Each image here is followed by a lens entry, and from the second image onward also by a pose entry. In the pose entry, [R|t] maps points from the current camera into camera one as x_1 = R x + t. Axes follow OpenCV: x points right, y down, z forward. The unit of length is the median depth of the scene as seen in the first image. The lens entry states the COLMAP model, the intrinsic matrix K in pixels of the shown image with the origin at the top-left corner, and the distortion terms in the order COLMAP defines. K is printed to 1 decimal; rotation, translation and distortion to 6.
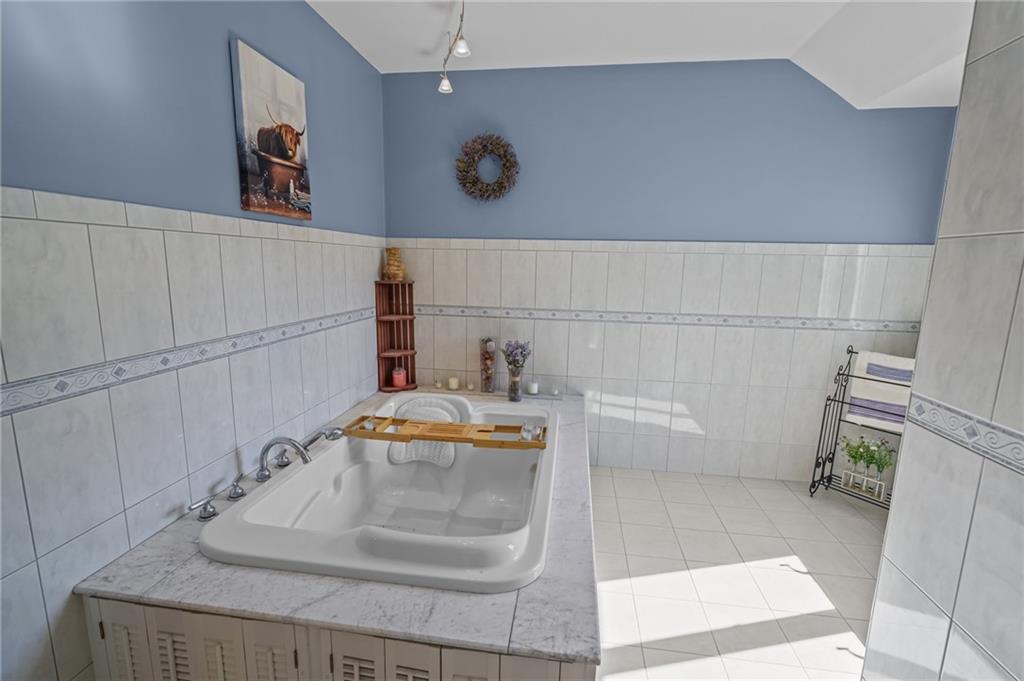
lens RADIAL K [[469.0, 0, 507.8], [0, 469.0, 345.9], [0, 0, 1]] dist [-0.018593, 0.012312]
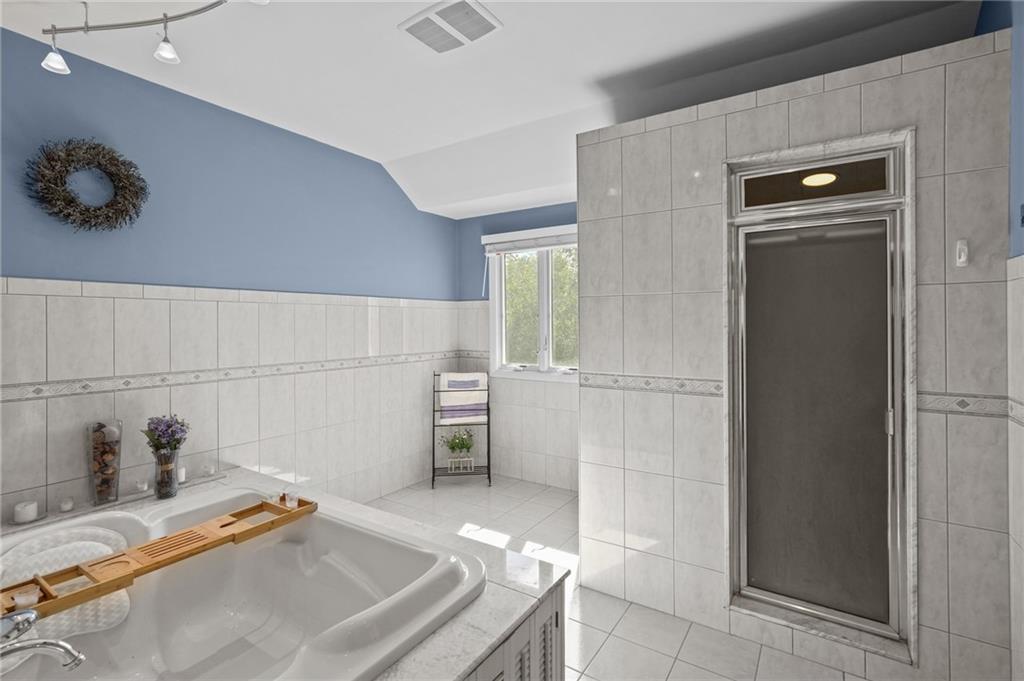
lens RADIAL K [[489.5, 0, 515.0], [0, 489.5, 322.3], [0, 0, 1]] dist [0.021699, 0.000039]
pose [[0.415593, -0.019261, 0.909347, -0.496709], [0.172849, 0.983229, -0.058171, -0.015536], [-0.892976, 0.181355, 0.411953, 0.143419]]
